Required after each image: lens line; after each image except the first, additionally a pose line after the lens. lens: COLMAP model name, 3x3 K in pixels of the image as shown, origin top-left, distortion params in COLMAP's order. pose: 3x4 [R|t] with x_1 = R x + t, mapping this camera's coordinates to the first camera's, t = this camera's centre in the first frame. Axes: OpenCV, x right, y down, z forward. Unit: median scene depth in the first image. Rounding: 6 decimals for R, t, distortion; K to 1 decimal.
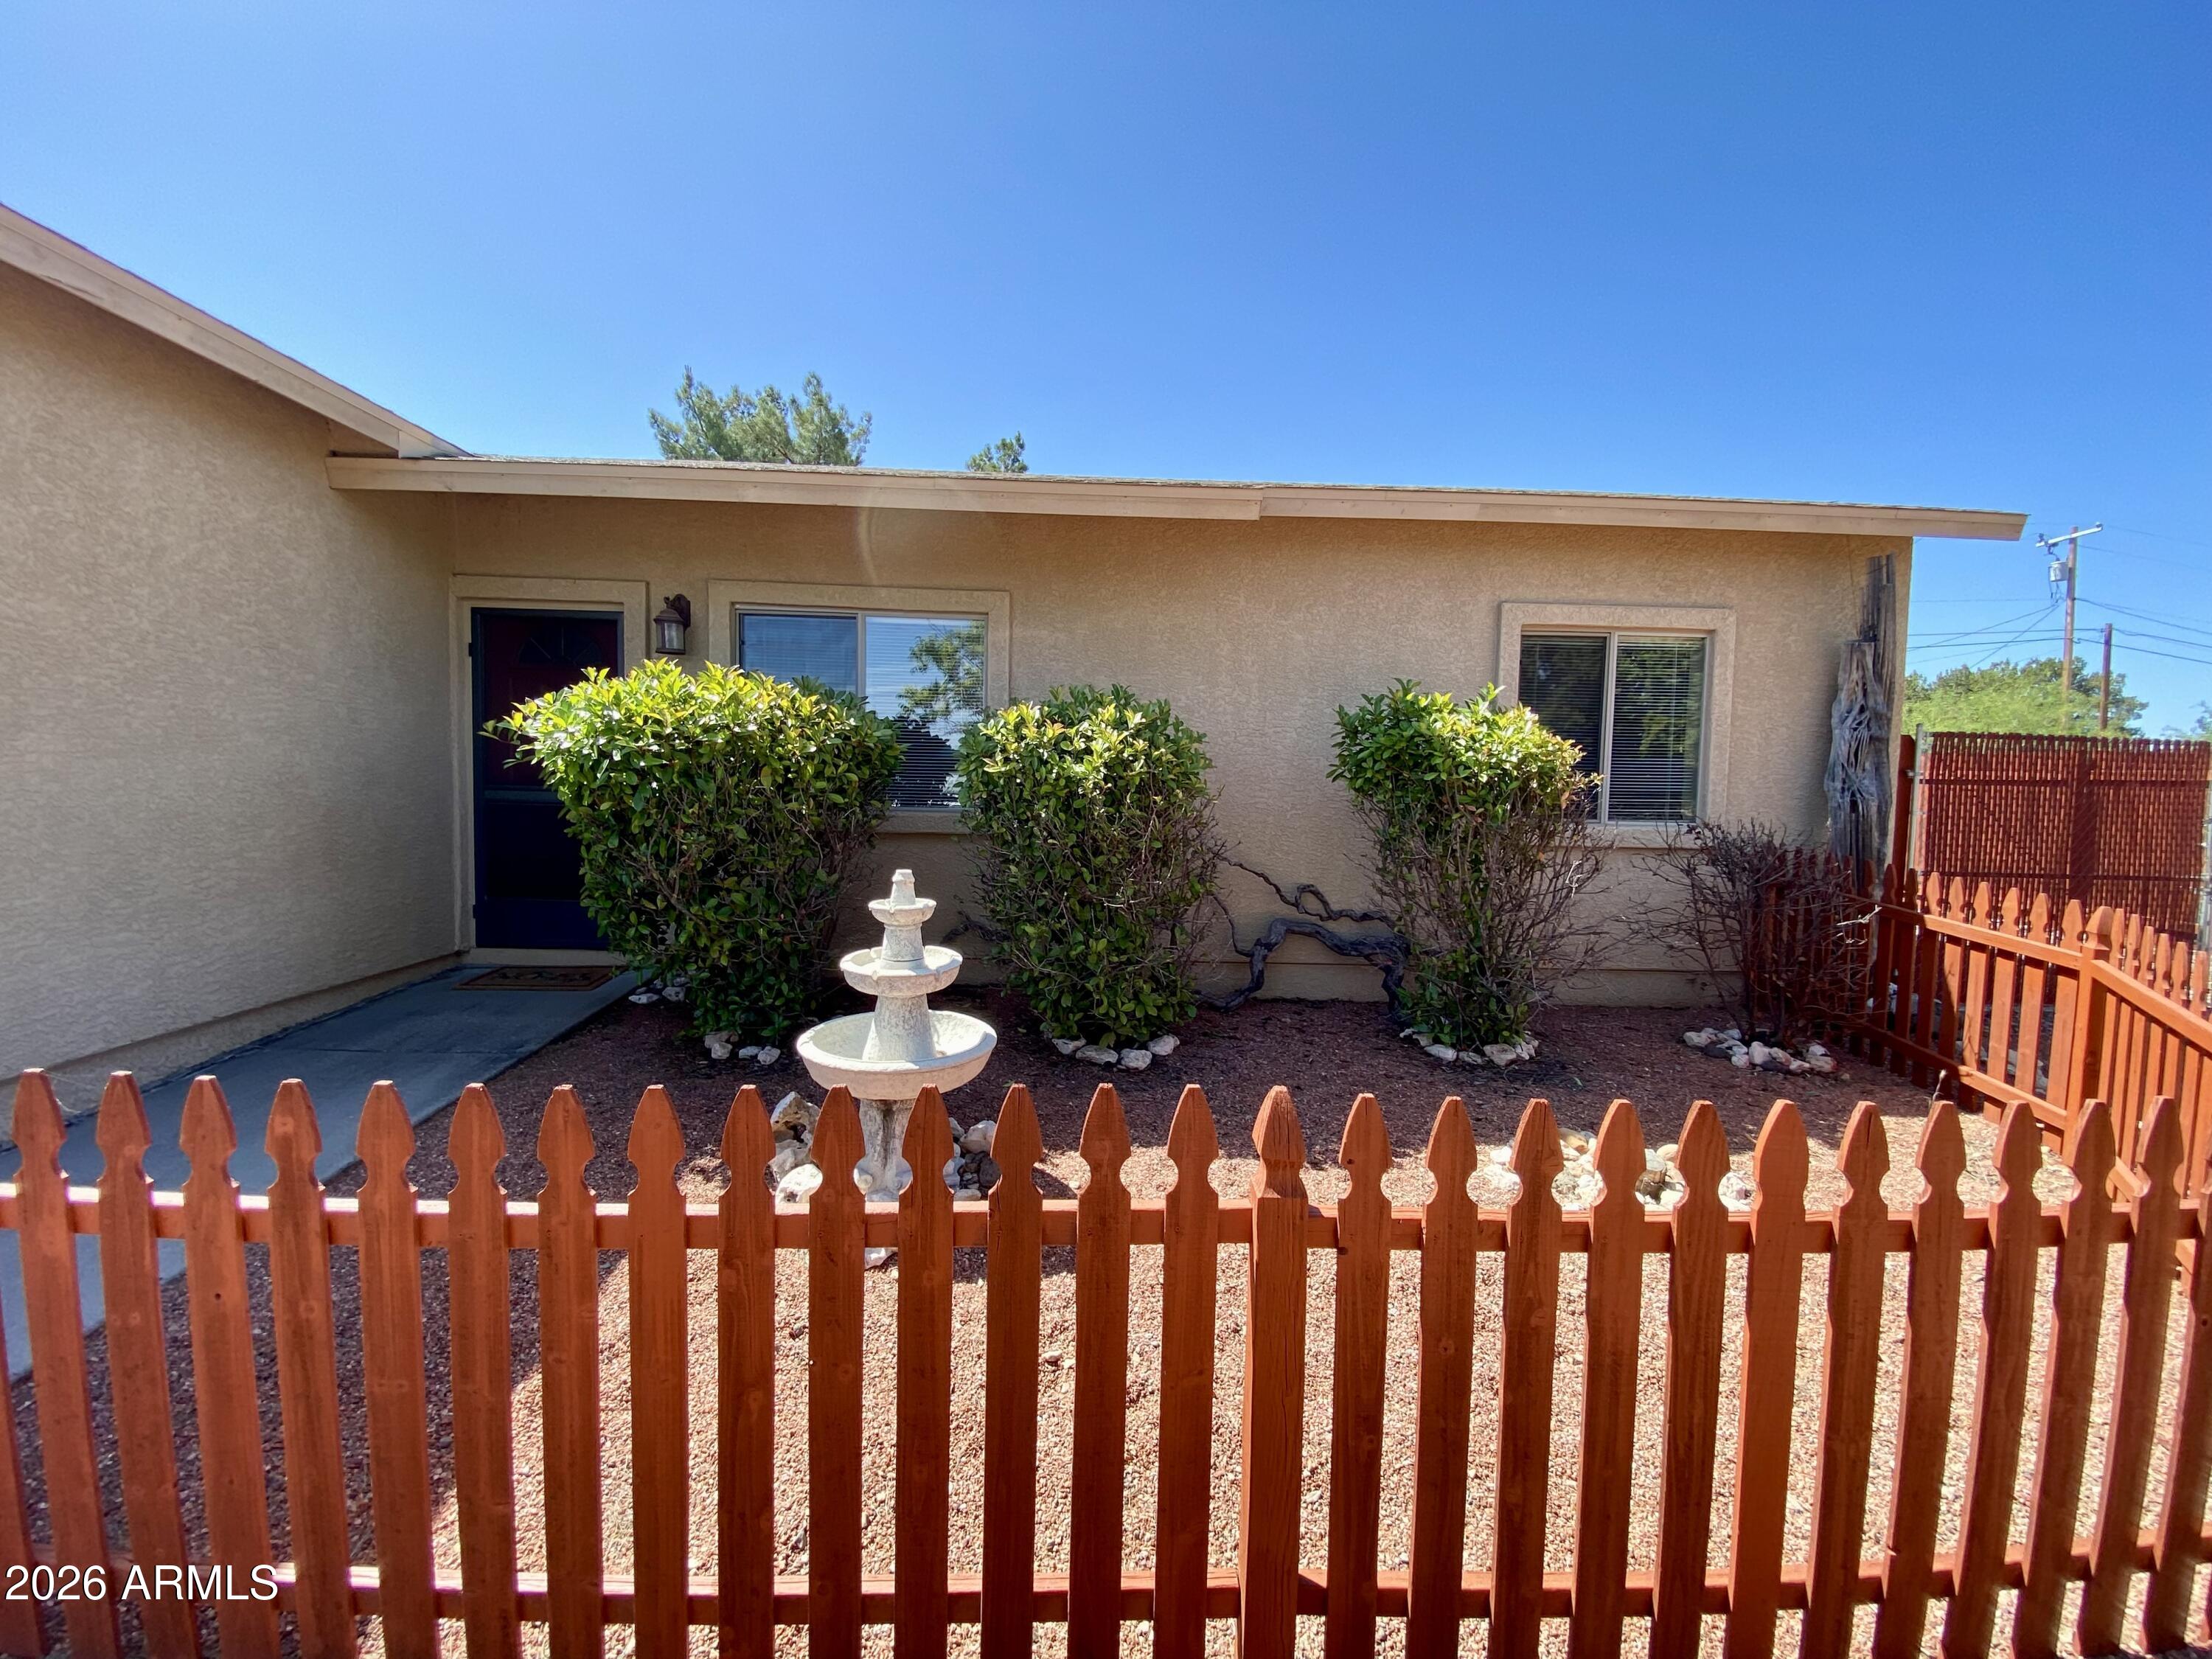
lens RADIAL K [[890.2, 0, 1106.0], [0, 890.2, 829.5], [0, 0, 1]] dist [0.020502, -0.022038]
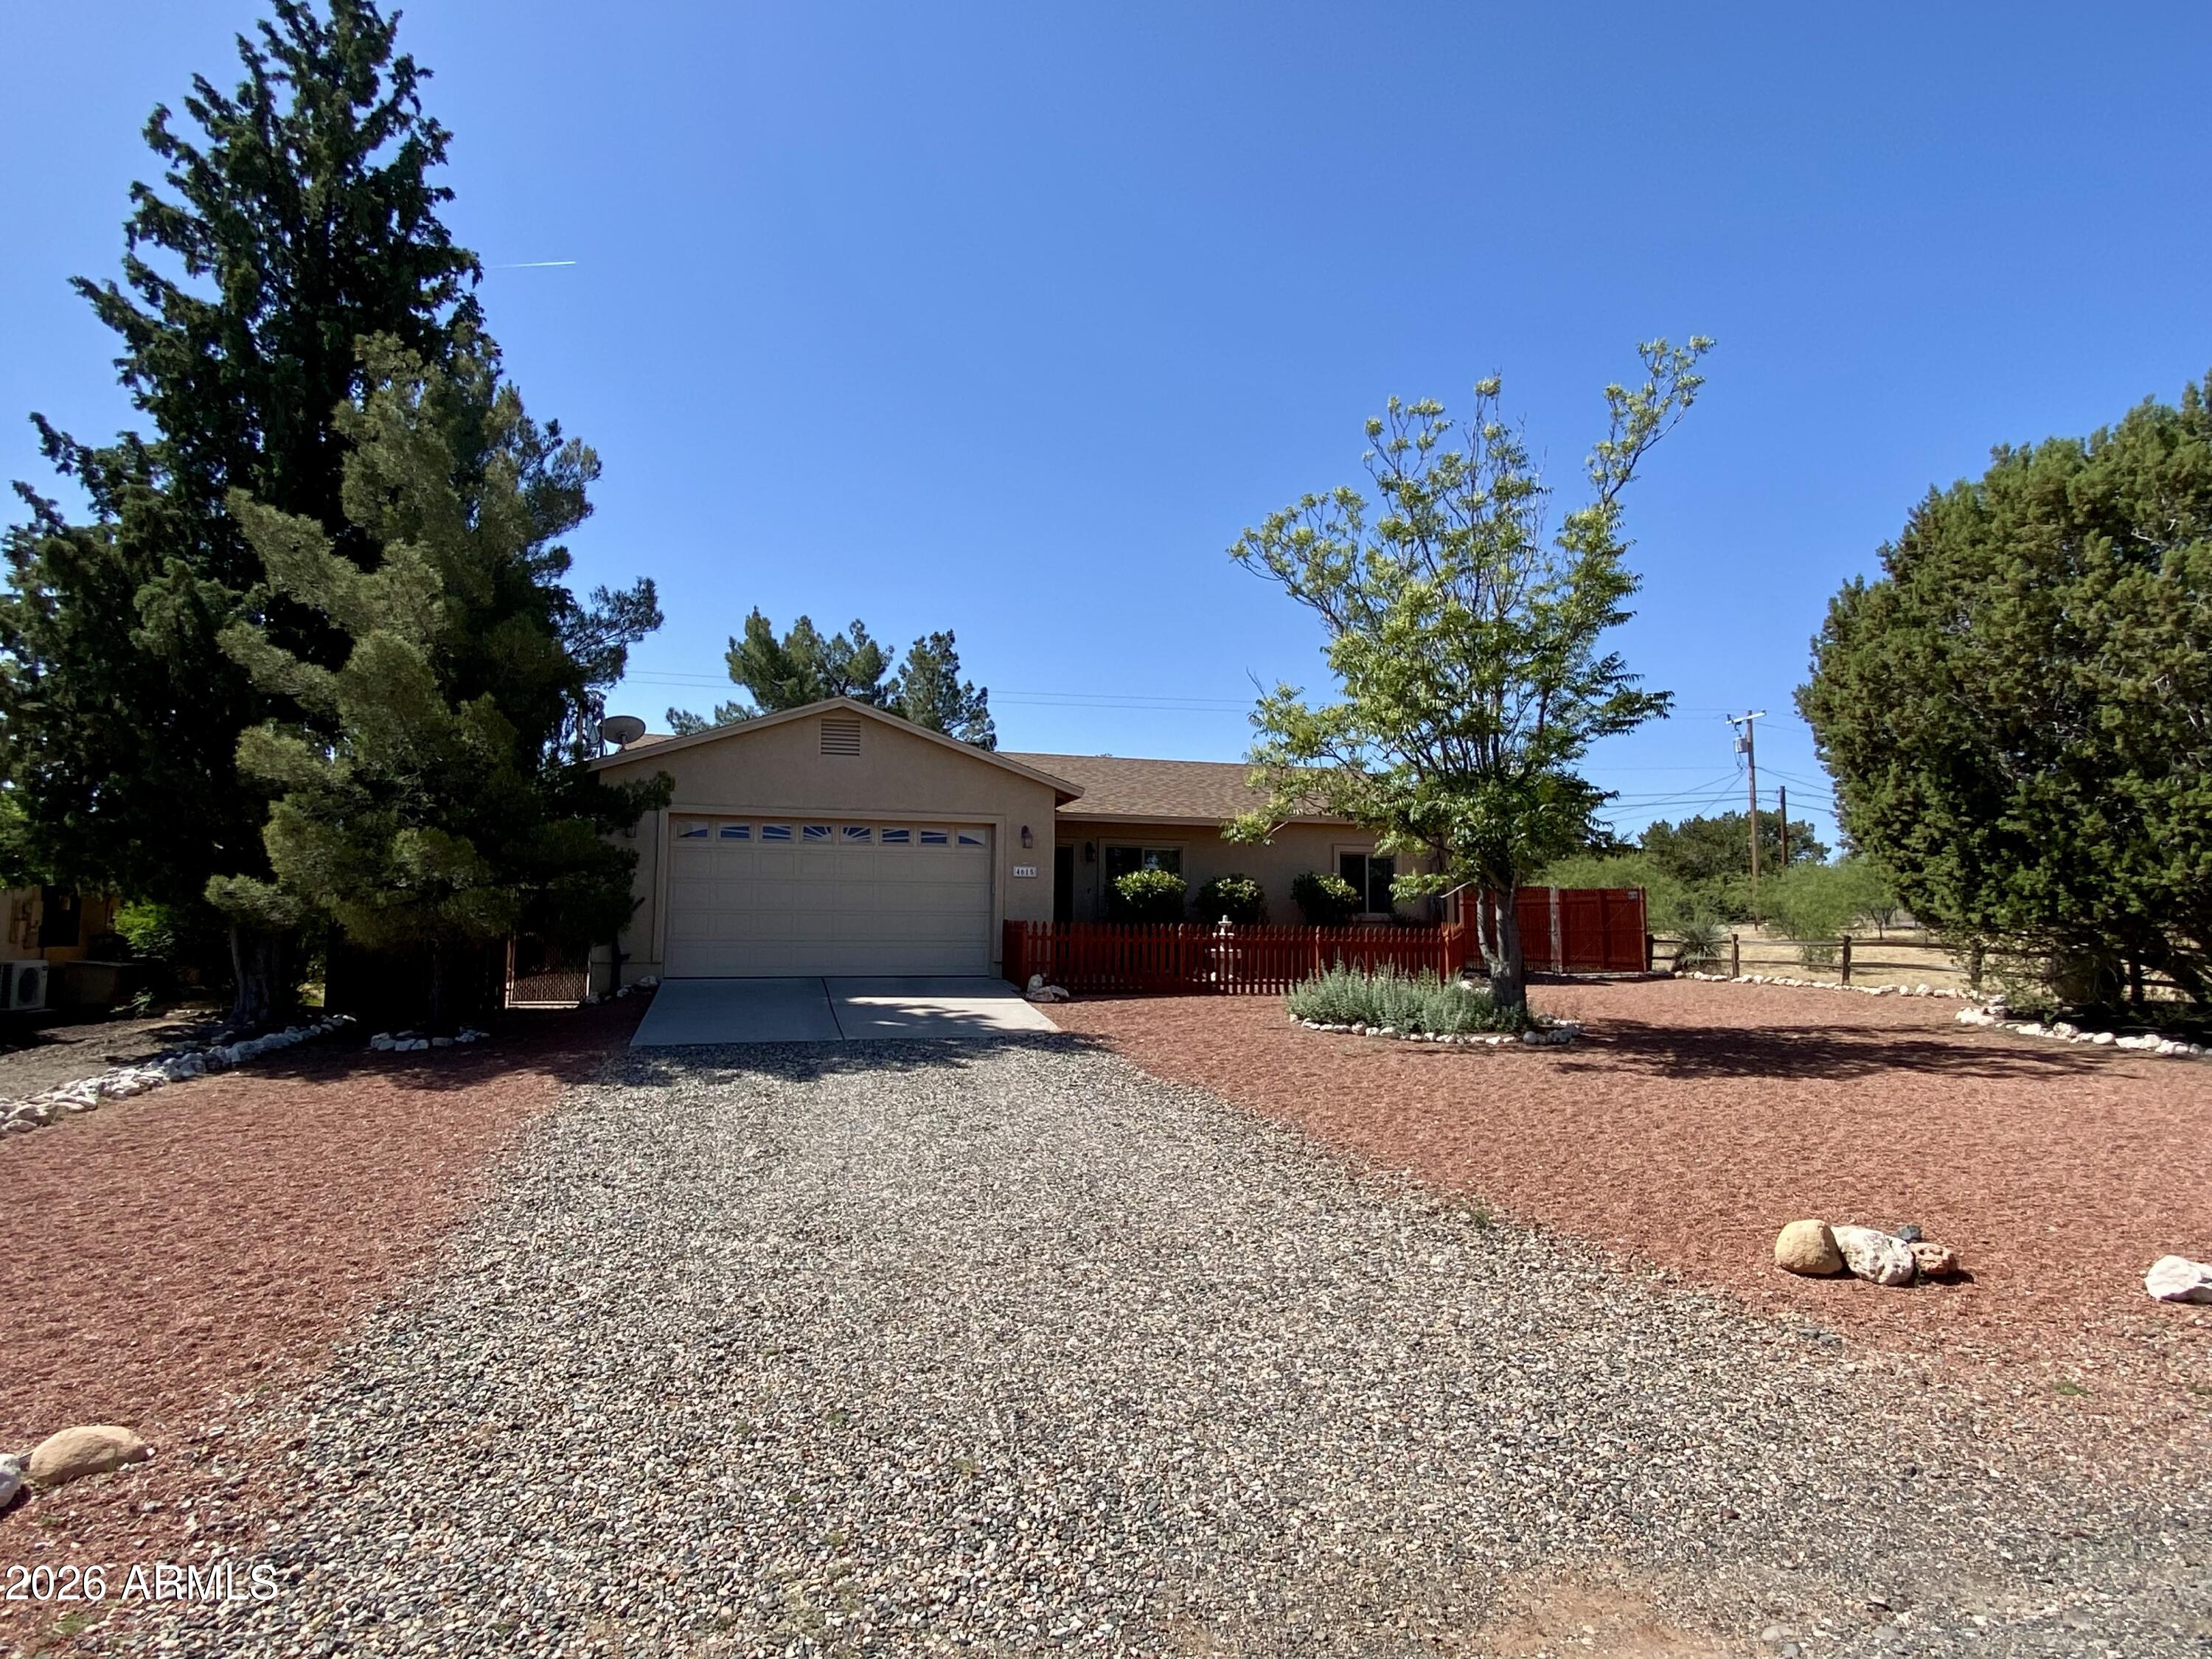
lens RADIAL K [[1259.4, 0, 1103.2], [0, 1259.4, 838.8], [0, 0, 1]] dist [0.021967, -0.028066]
pose [[0.971737, 0.006288, 0.235984, -1.576299], [0.024000, 0.991834, -0.125257, 0.303156], [-0.234844, 0.127380, 0.963651, -3.496795]]
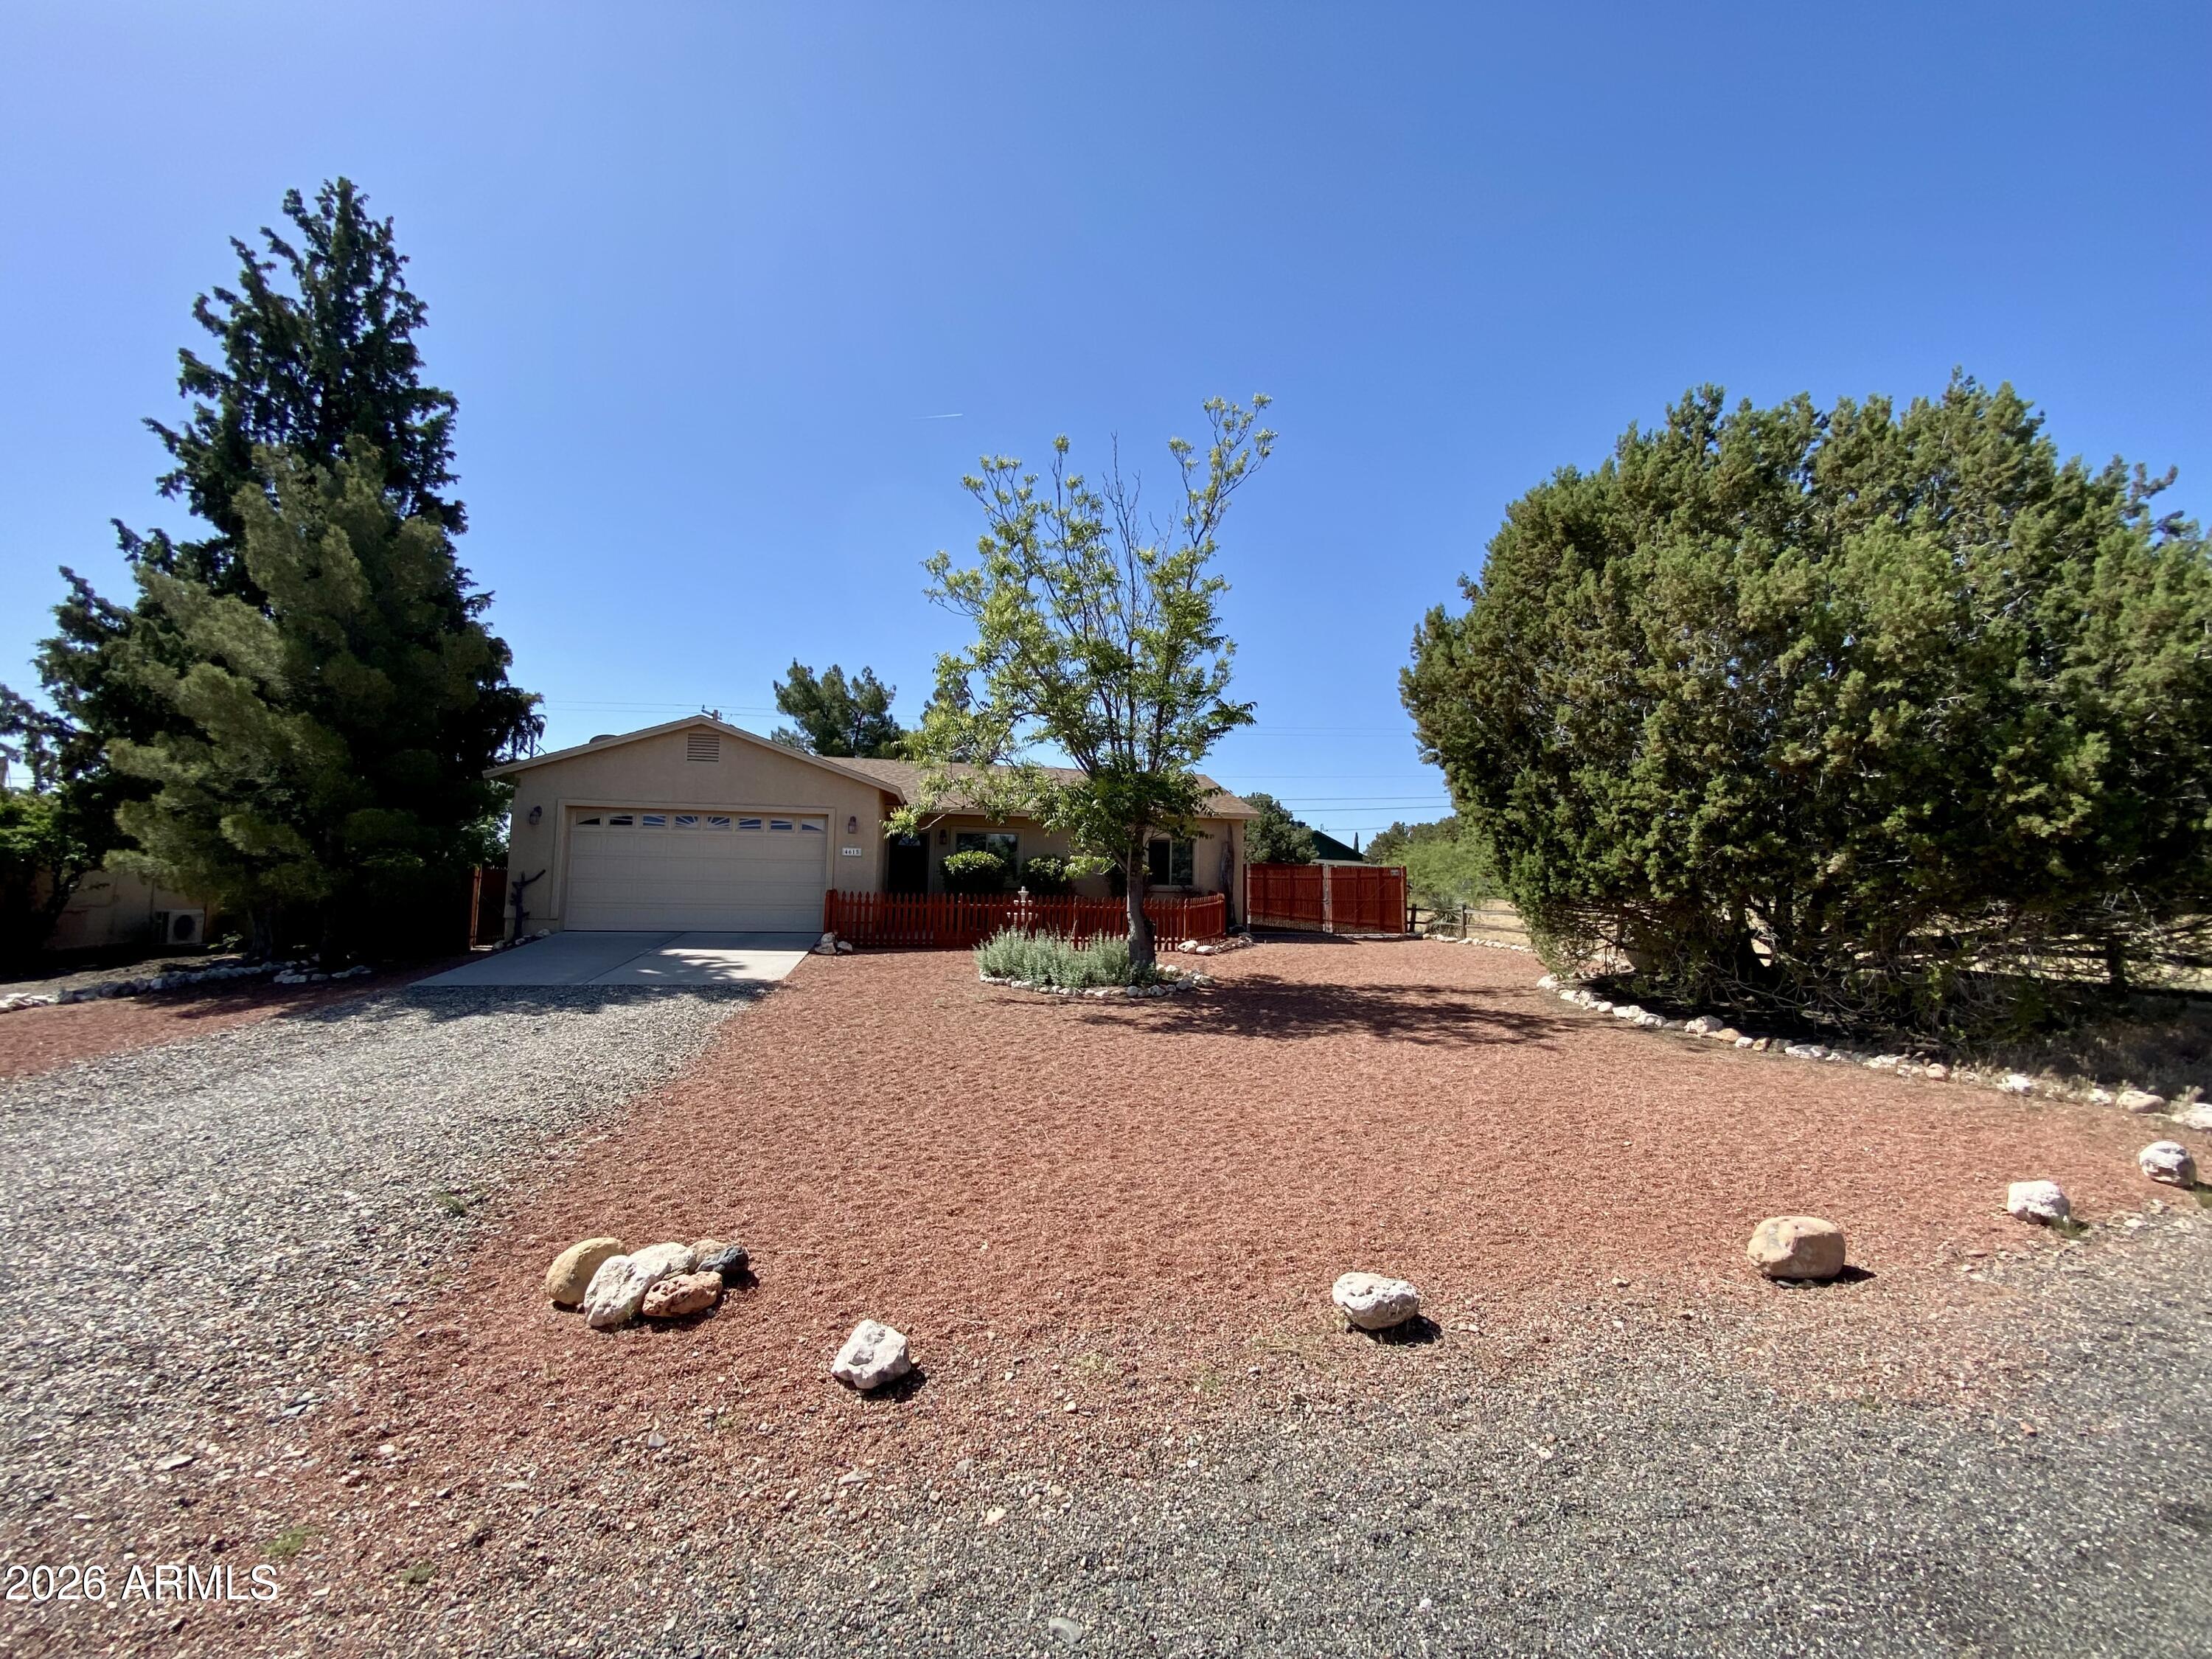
lens RADIAL K [[890.2, 0, 1106.0], [0, 890.2, 829.5], [0, 0, 1]] dist [0.020502, -0.022038]
pose [[0.989934, 0.008954, 0.141243, -0.346950], [0.008980, 0.992012, -0.125824, 0.279058], [-0.141241, 0.125826, 0.981946, -3.320339]]
